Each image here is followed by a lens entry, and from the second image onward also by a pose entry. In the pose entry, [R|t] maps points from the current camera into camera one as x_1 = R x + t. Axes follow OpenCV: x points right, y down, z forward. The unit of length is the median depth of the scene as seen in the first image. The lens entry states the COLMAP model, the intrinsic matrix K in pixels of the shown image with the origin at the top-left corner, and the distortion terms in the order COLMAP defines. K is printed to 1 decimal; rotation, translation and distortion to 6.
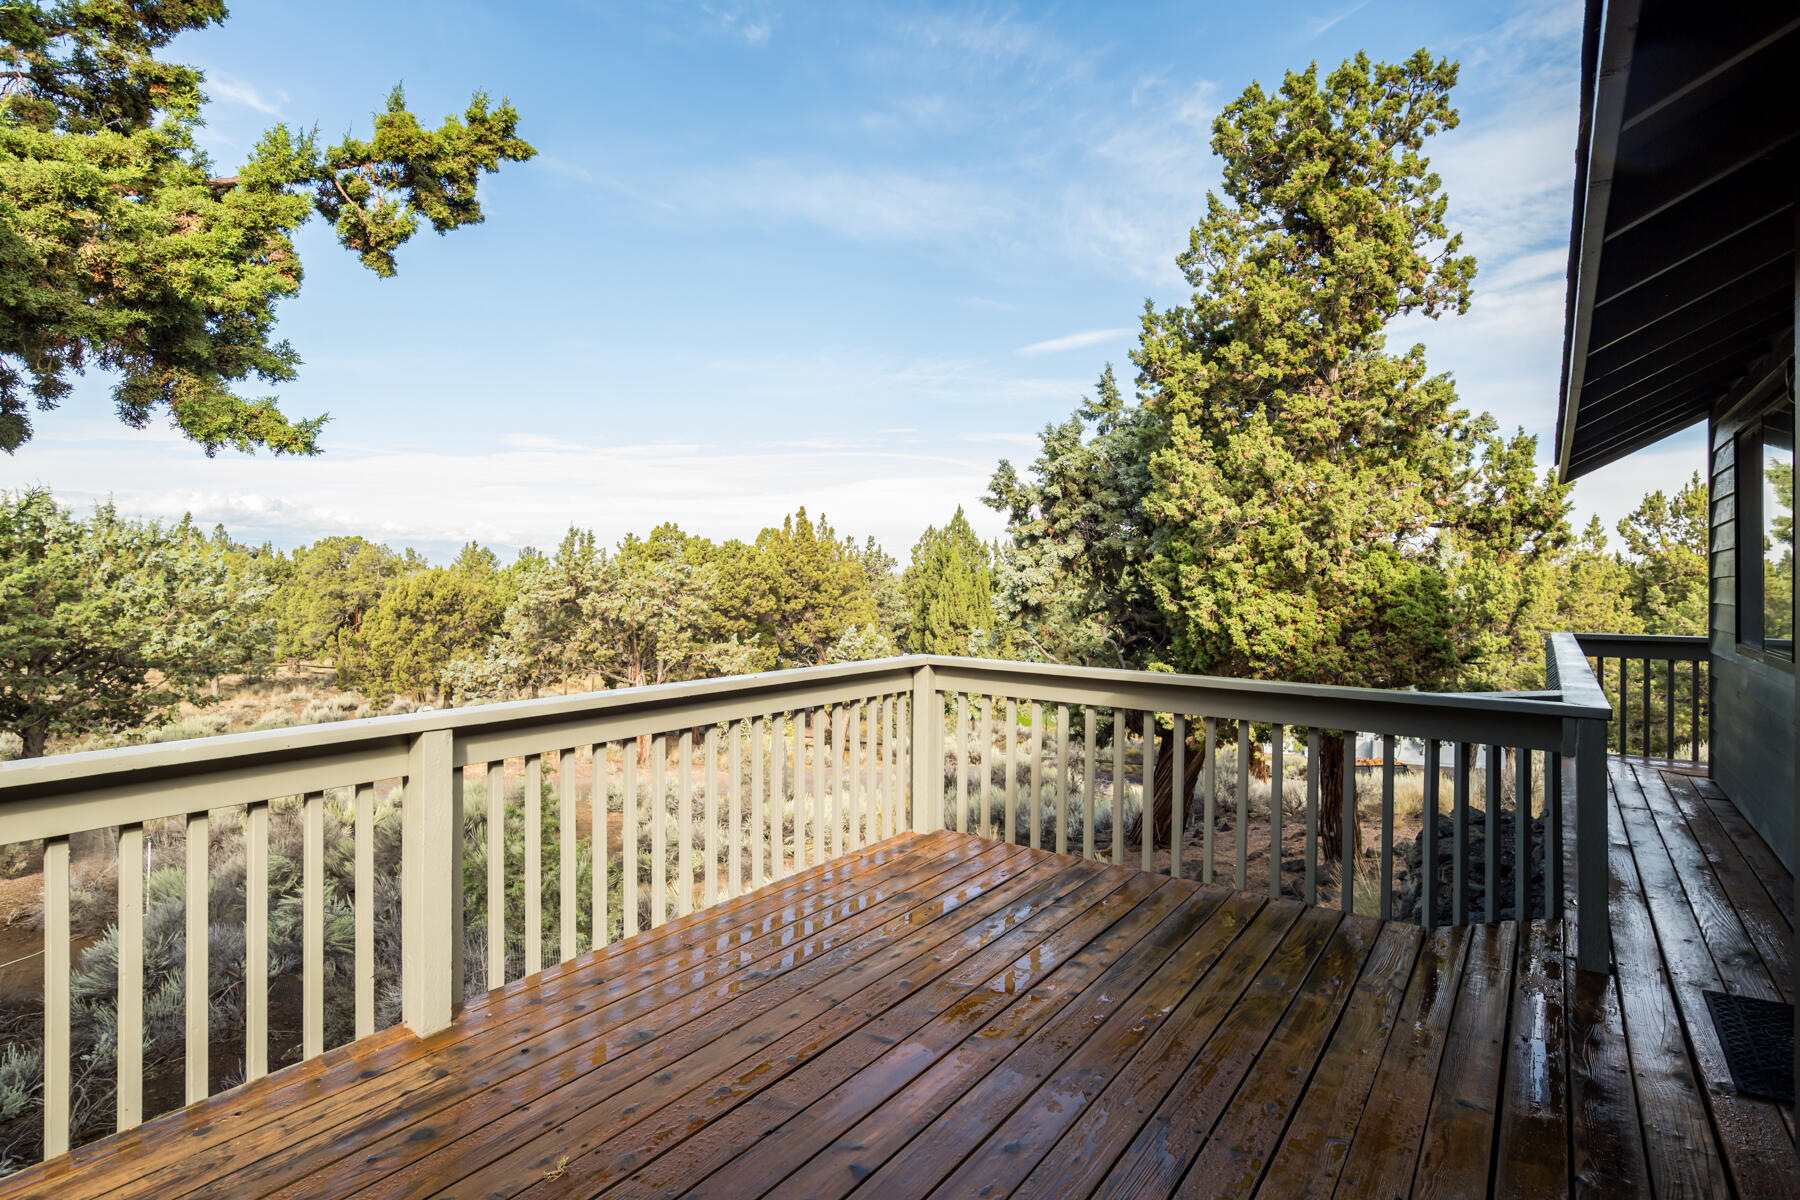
lens RADIAL K [[933.9, 0, 908.0], [0, 933.9, 588.0], [0, 0, 1]] dist [-0.019633, 0.004787]
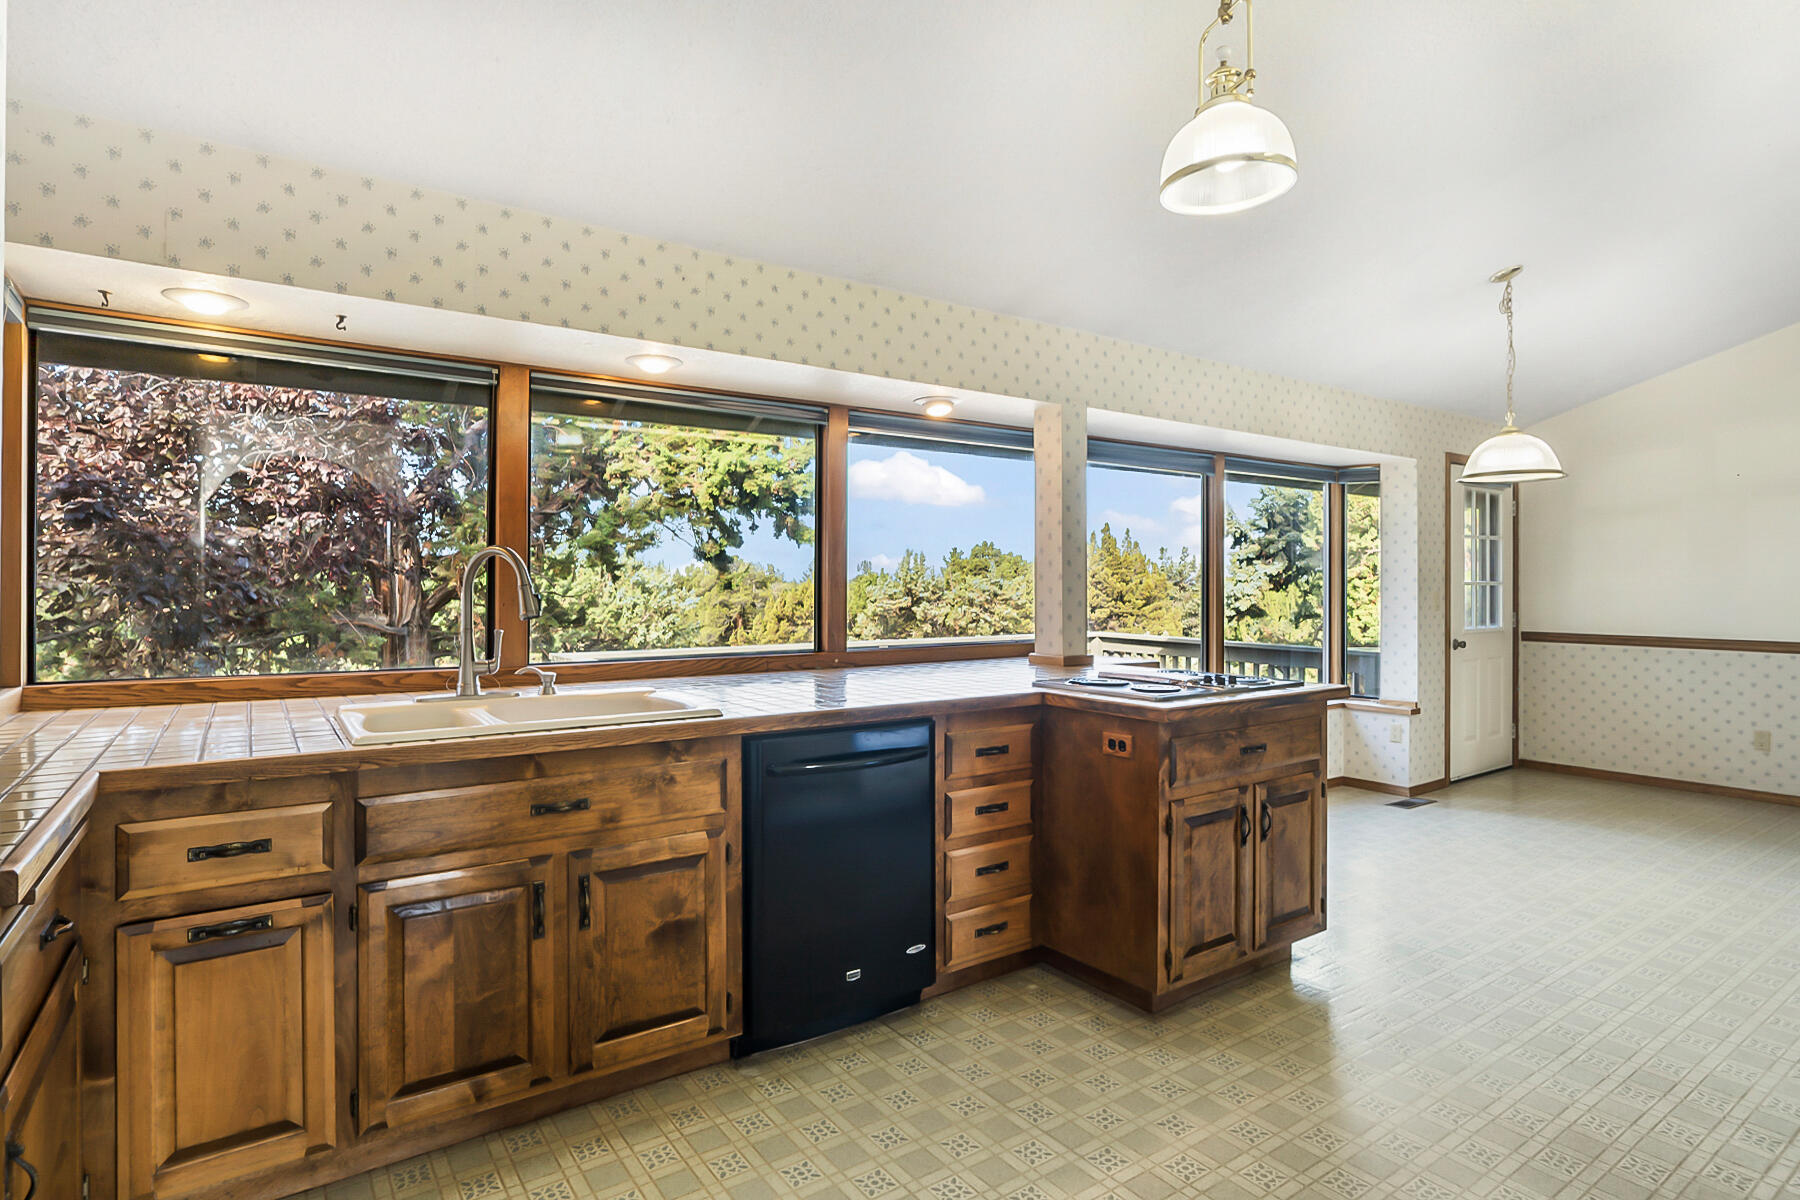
lens RADIAL K [[933.9, 0, 900.4], [0, 933.9, 599.3], [0, 0, 1]] dist [-0.019633, 0.004787]
pose [[0.940159, 0.000214, -0.340735, 0.048157], [0.000051, 1.000000, 0.000766, 0.000501], [0.340735, -0.000738, 0.940159, -0.157433]]
